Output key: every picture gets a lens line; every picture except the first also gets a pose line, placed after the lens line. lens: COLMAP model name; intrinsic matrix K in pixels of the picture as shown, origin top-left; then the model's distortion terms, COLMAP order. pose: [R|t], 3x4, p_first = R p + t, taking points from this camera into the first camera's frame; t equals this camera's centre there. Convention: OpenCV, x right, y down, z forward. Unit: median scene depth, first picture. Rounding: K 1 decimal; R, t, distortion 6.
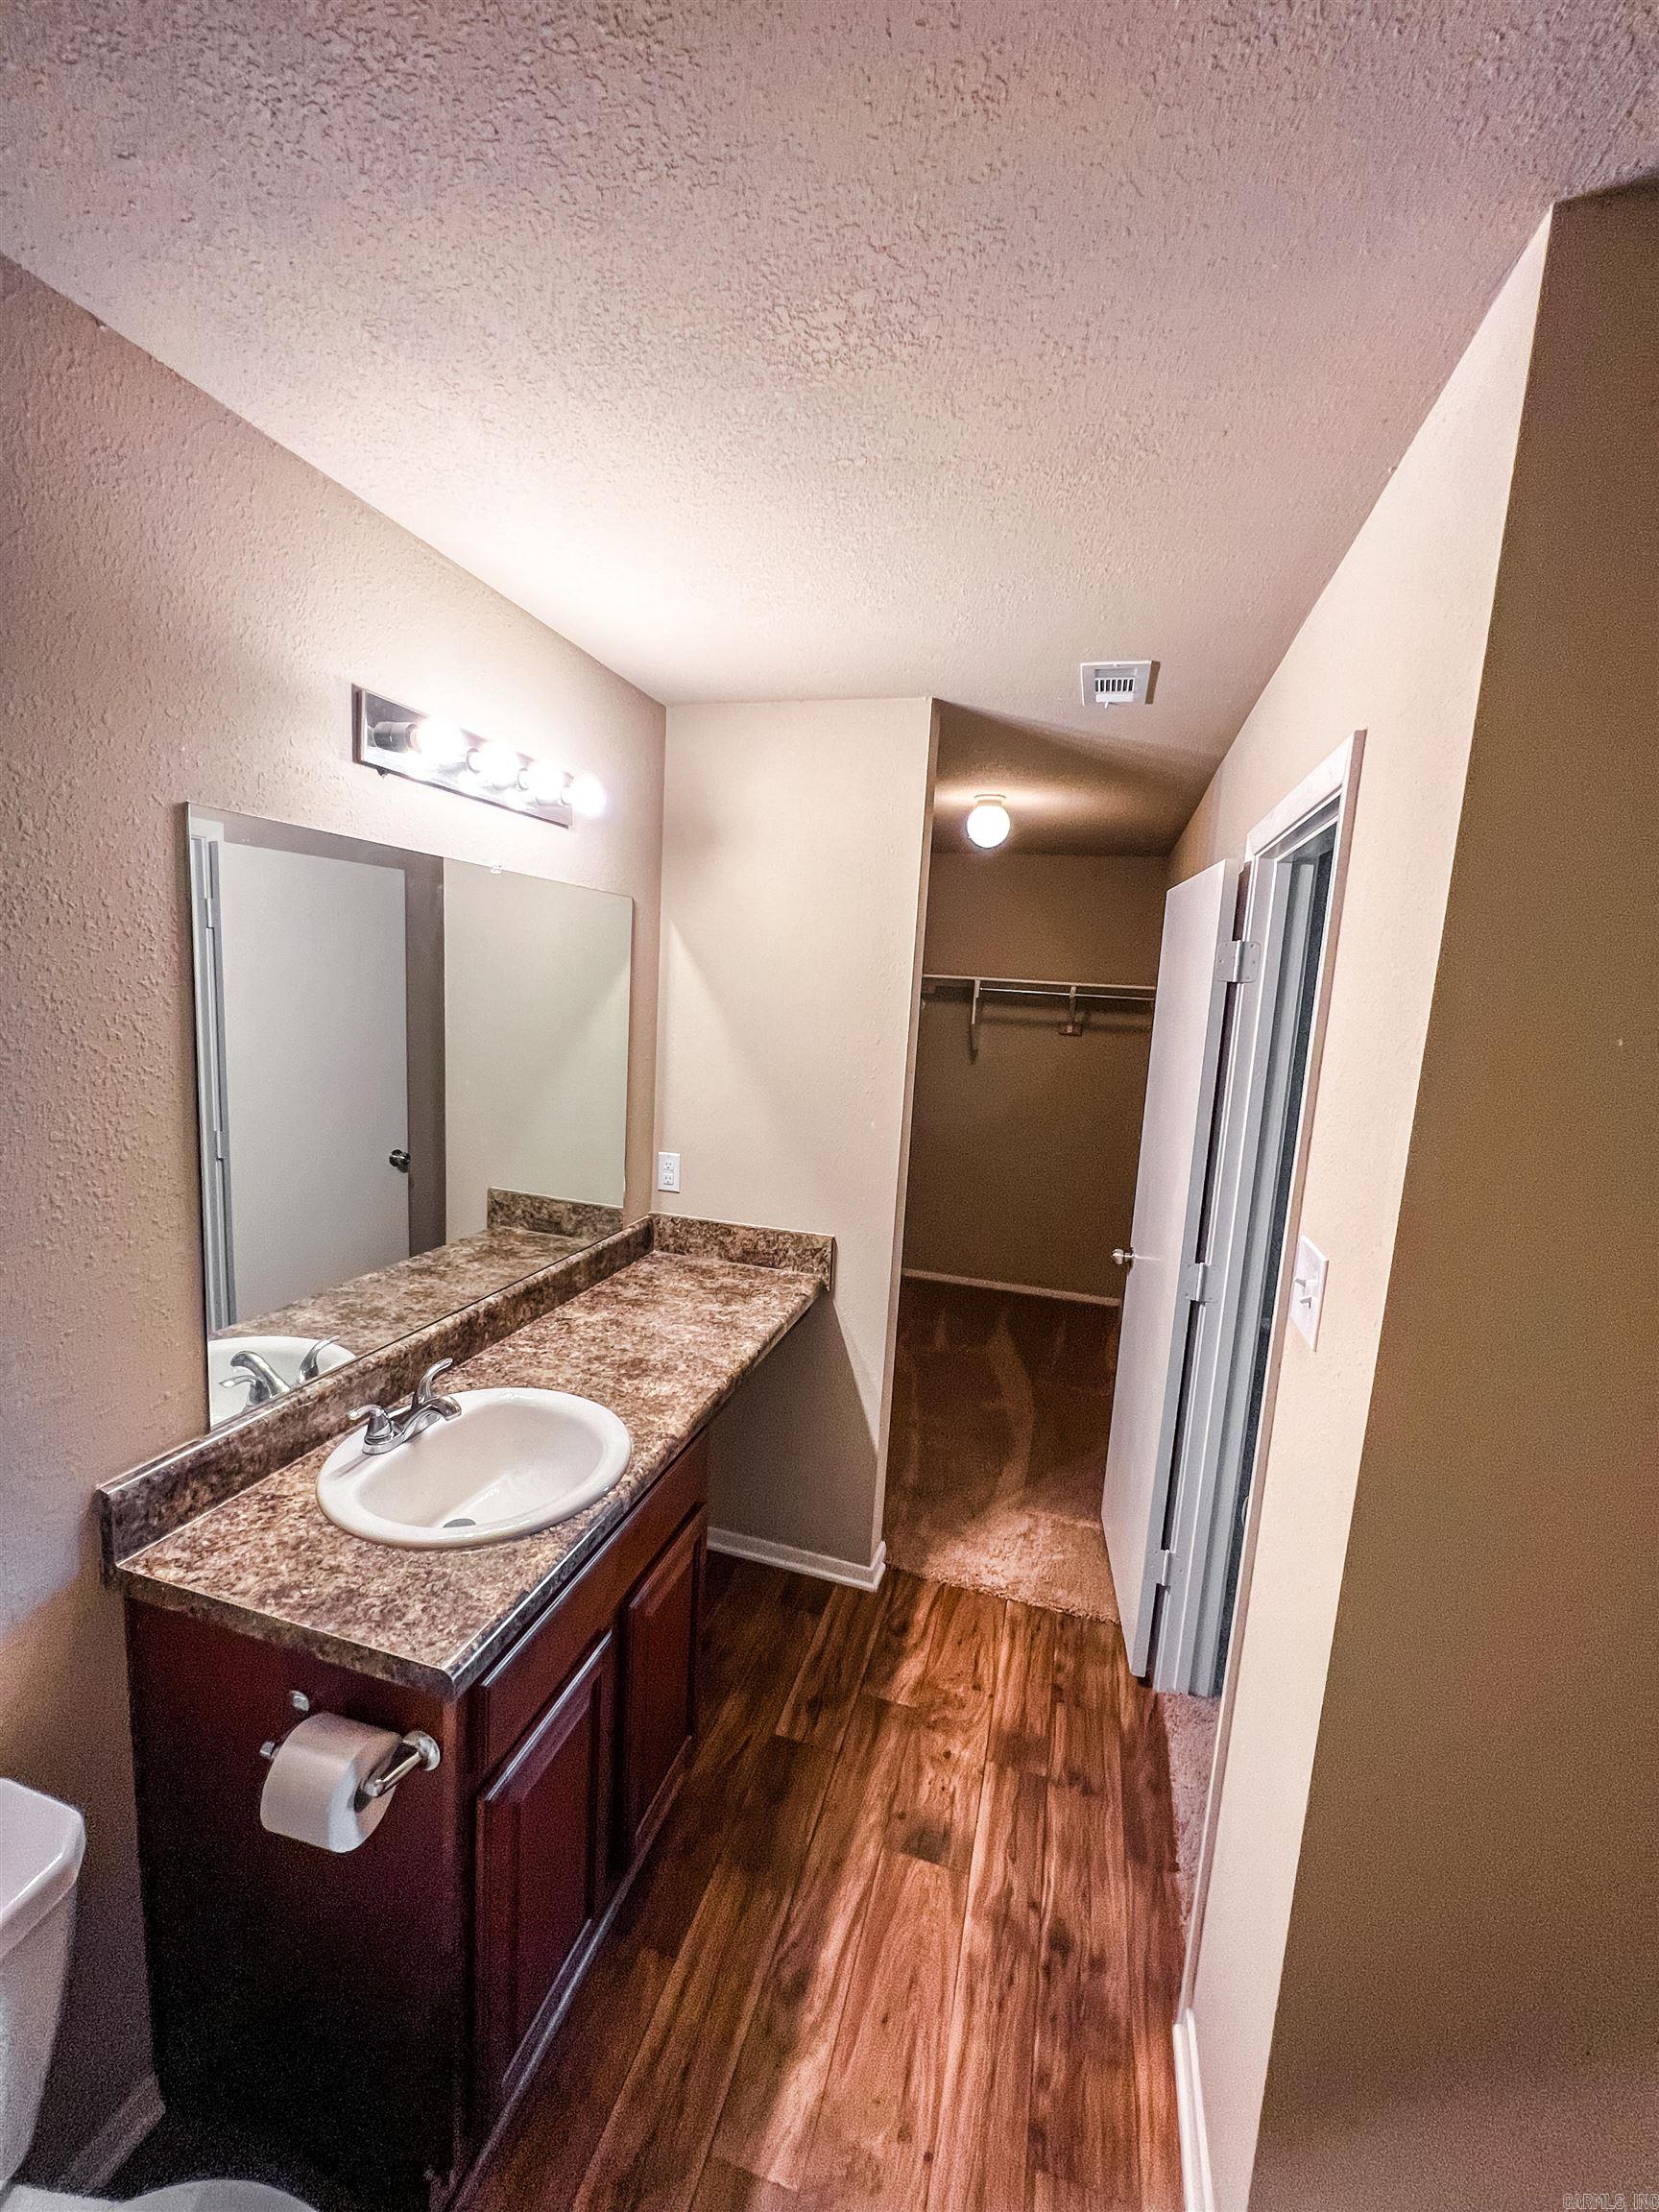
lens RADIAL K [[887.3, 0, 829.8], [0, 887.3, 1110.2], [0, 0, 1]] dist [0.002520, 0.000330]
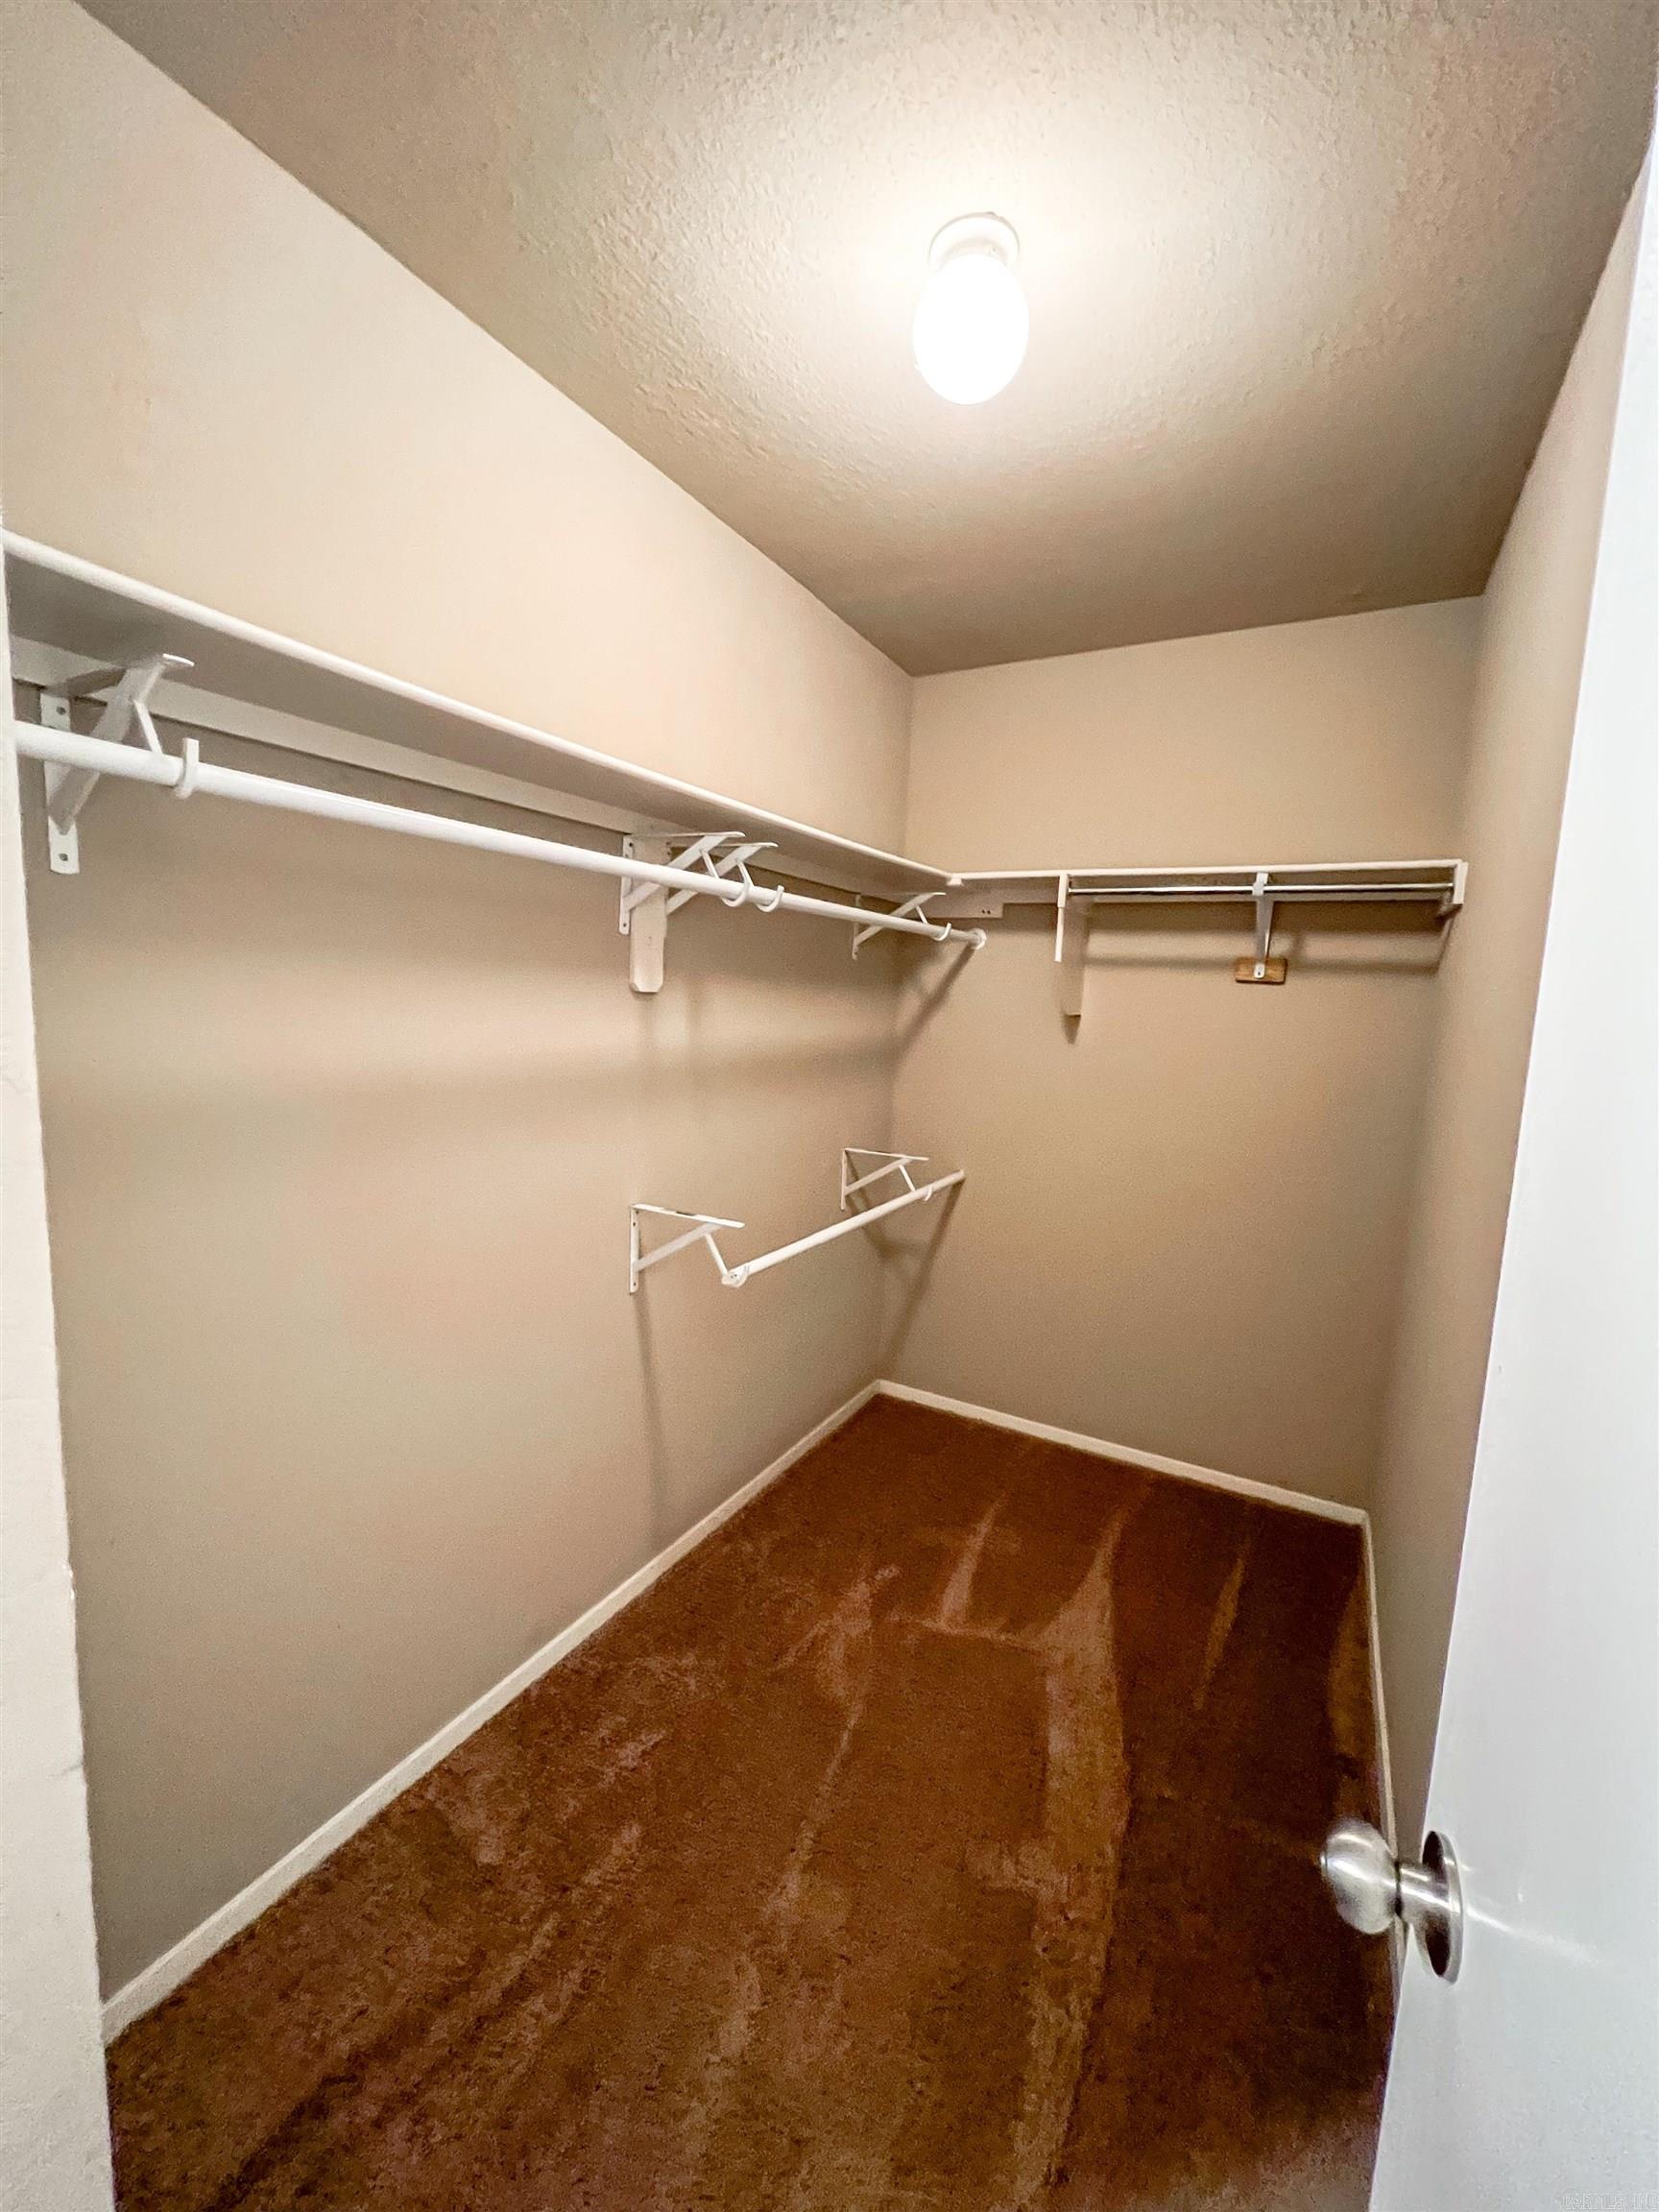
lens RADIAL K [[894.3, 0, 831.0], [0, 894.3, 1103.4], [0, 0, 1]] dist [0.001878, 0.000569]
pose [[0.975216, 0.015238, -0.220730, 0.150969], [-0.022436, 0.999294, -0.030136, 0.005809], [0.220115, 0.034342, 0.974869, 0.465249]]
